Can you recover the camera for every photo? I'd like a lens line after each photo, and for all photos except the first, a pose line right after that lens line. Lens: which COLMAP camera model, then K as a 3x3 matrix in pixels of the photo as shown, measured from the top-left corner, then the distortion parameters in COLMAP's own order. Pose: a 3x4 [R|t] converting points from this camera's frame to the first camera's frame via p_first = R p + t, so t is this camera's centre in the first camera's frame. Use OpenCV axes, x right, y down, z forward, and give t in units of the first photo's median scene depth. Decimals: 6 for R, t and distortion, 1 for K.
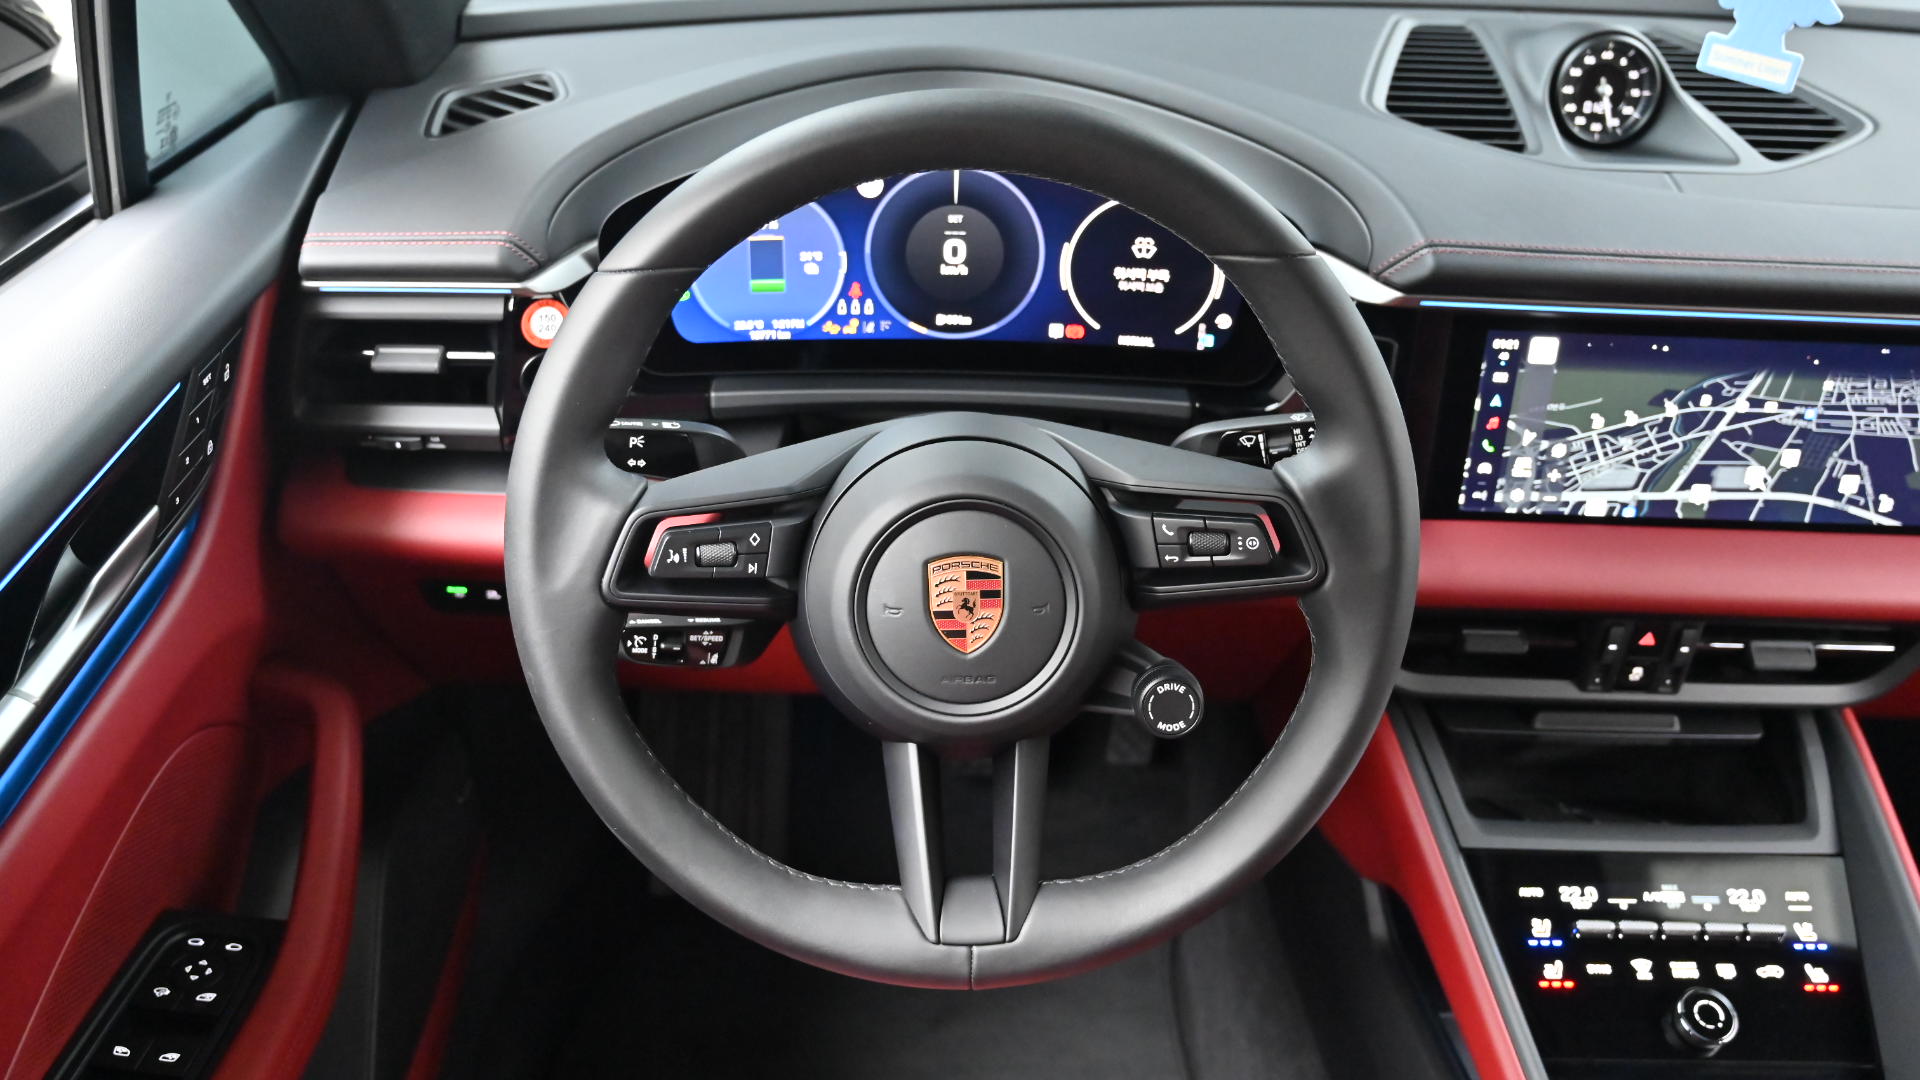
lens RADIAL K [[1673.3, 0, 960.8], [0, 1673.3, 552.8], [0, 0, 1]] dist [-0.026769, 0.028132]
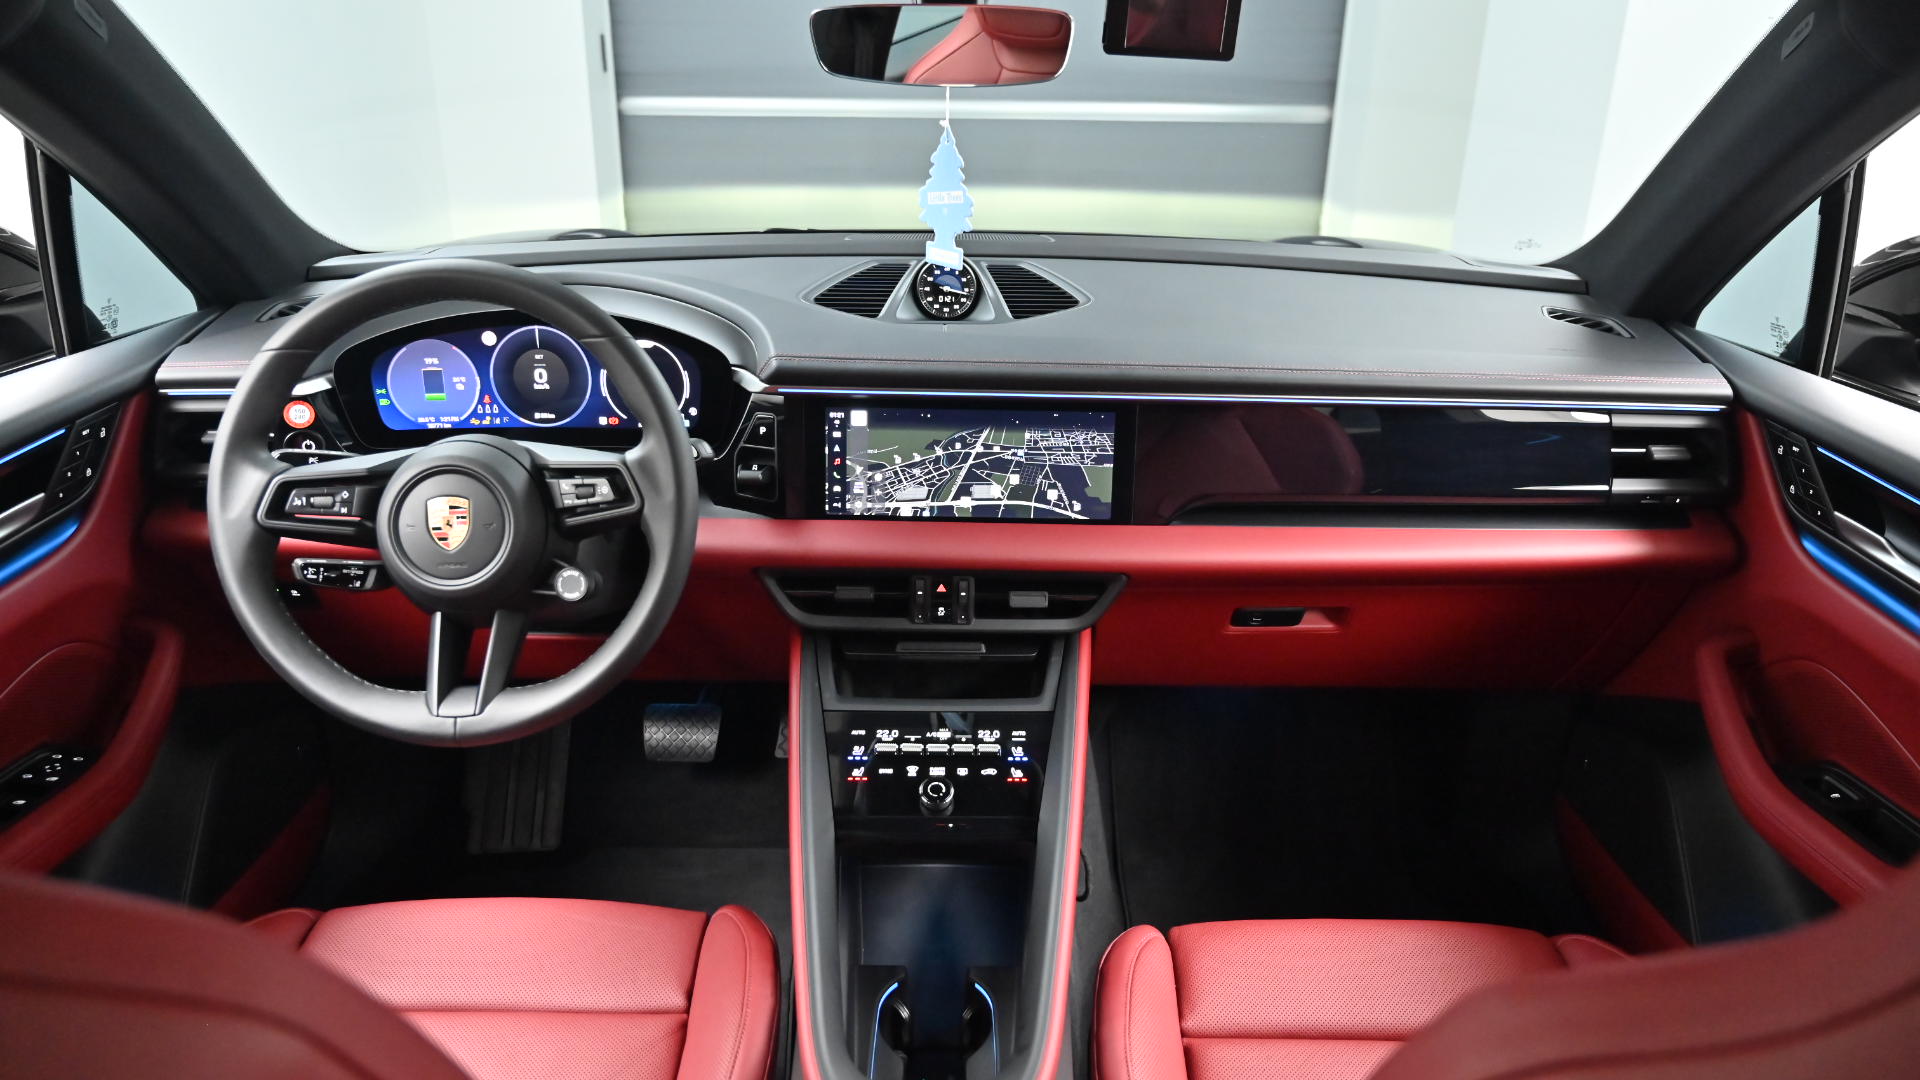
lens RADIAL K [[1339.7, 0, 960.5], [0, 1339.7, 531.2], [0, 0, 1]] dist [-0.007108, 0.000173]
pose [[0.999660, -0.018291, -0.018564, 0.465887], [0.014542, 0.982614, -0.185087, 0.251308], [0.021626, 0.184755, 0.982547, -0.353341]]
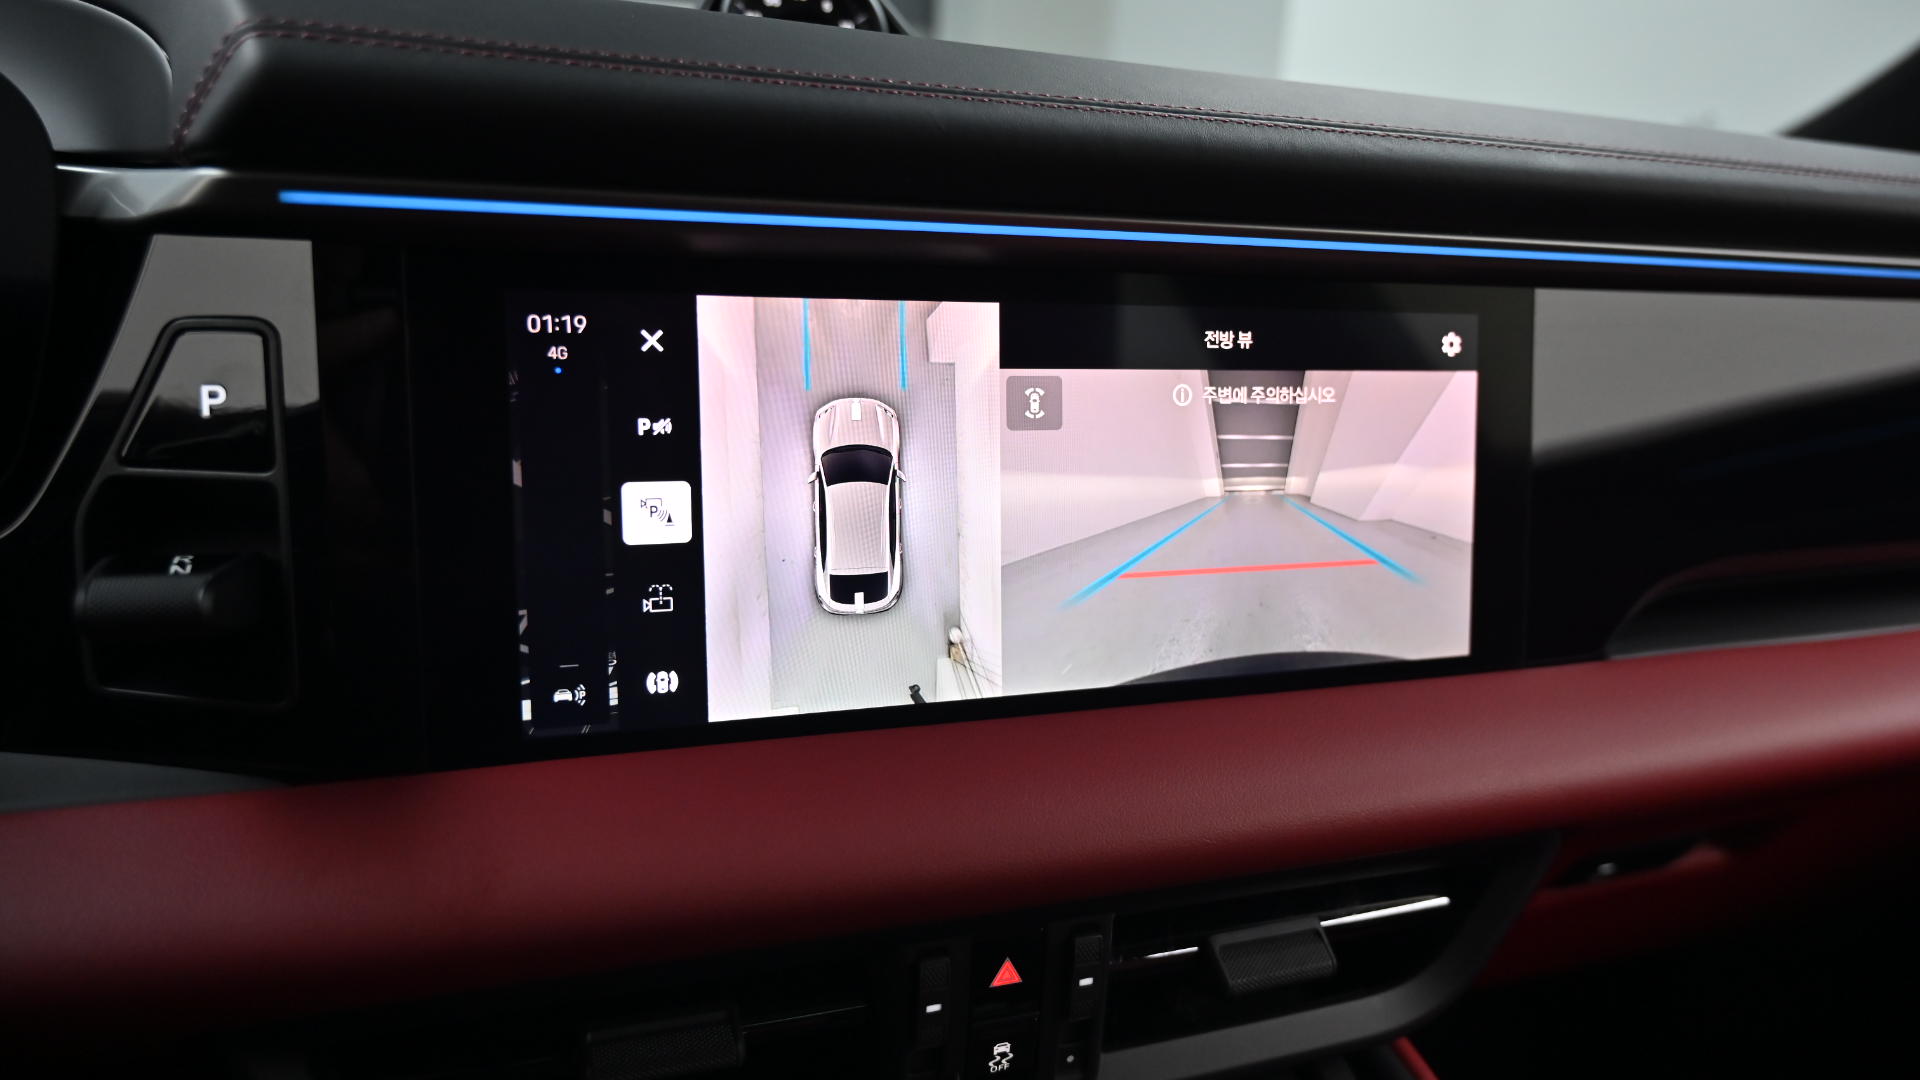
lens RADIAL K [[1236.9, 0, 951.3], [0, 1236.9, 545.4], [0, 0, 1]] dist [0.002378, 0.001628]
pose [[0.945644, -0.079199, 0.315413, 0.308060], [0.172829, 0.943978, -0.281132, 0.034961], [-0.275478, 0.320363, 0.906355, 0.679236]]
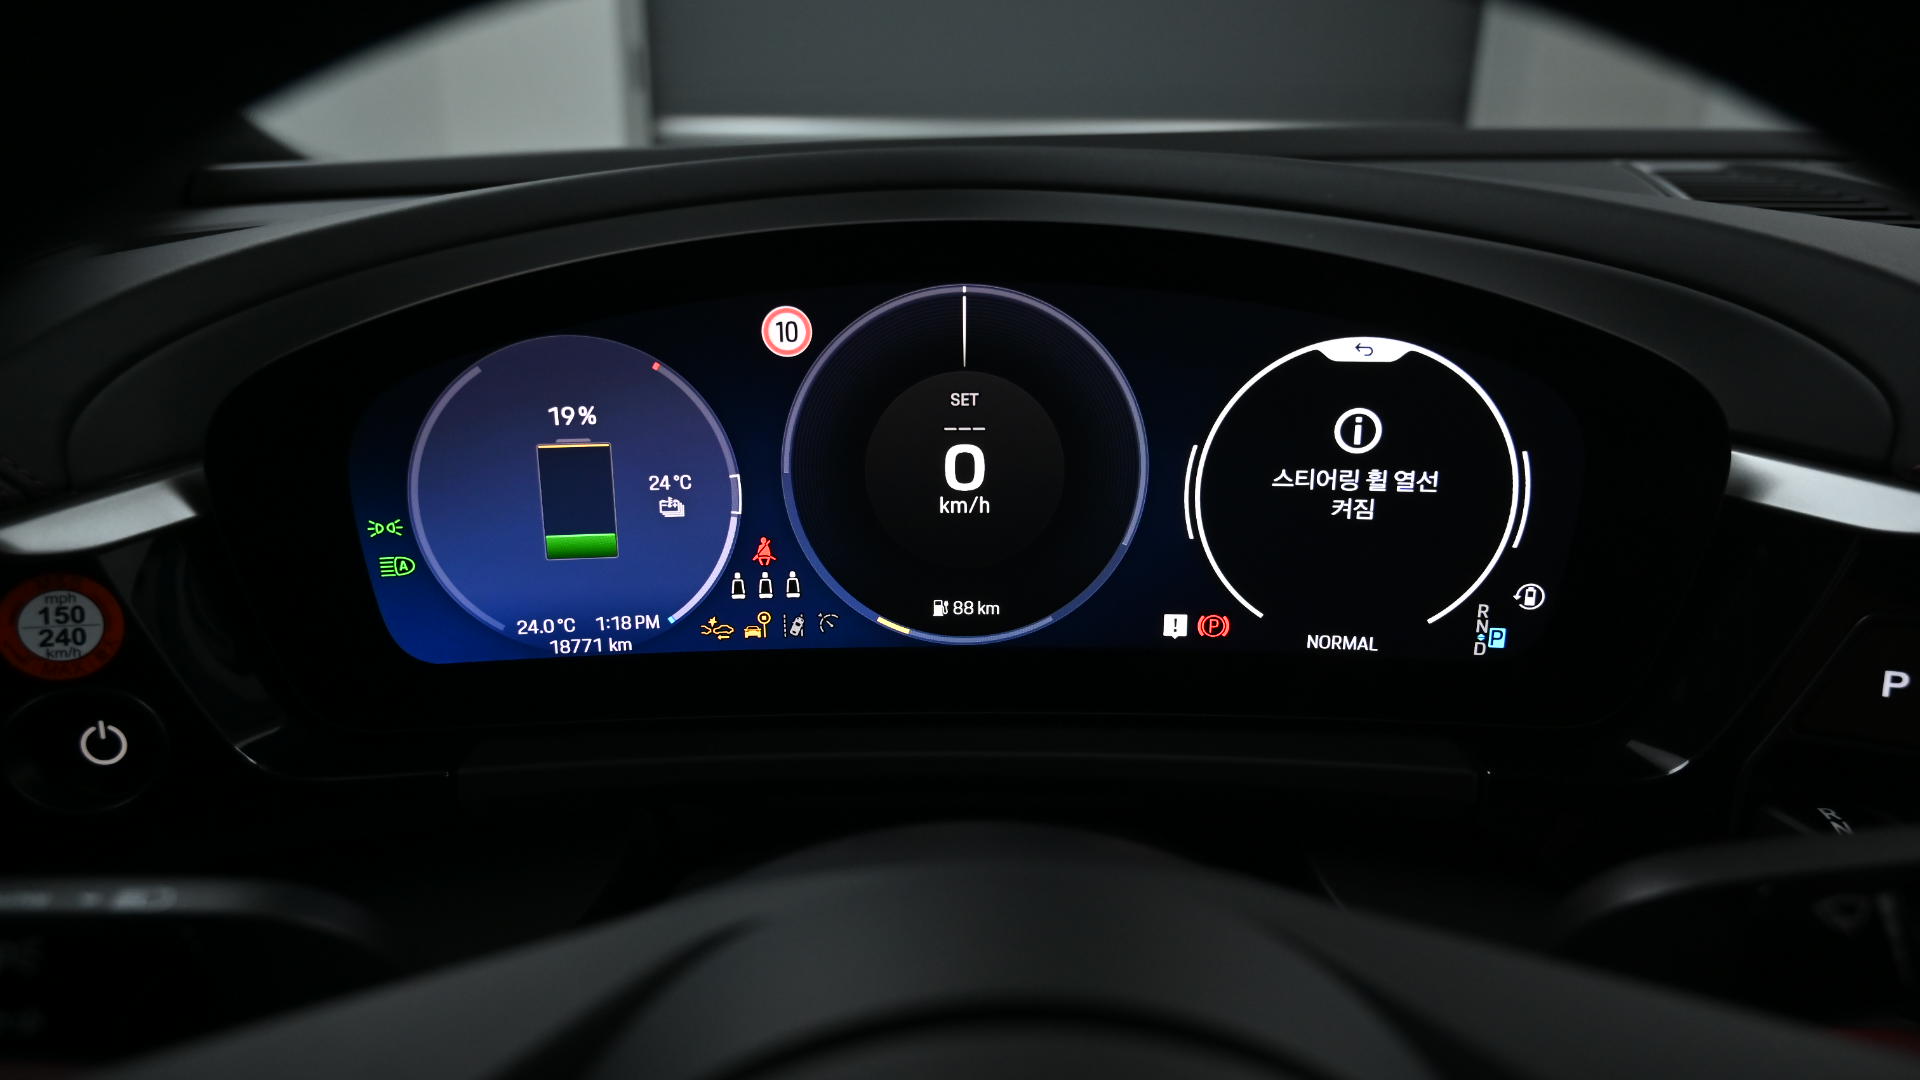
lens RADIAL K [[1339.7, 0, 949.8], [0, 1339.7, 545.9], [0, 0, 1]] dist [-0.007108, 0.000173]
pose [[0.999553, -0.023151, -0.018928, -0.001132], [0.018502, 0.976046, -0.216776, -0.073415], [0.023493, 0.216329, 0.976038, 0.626266]]
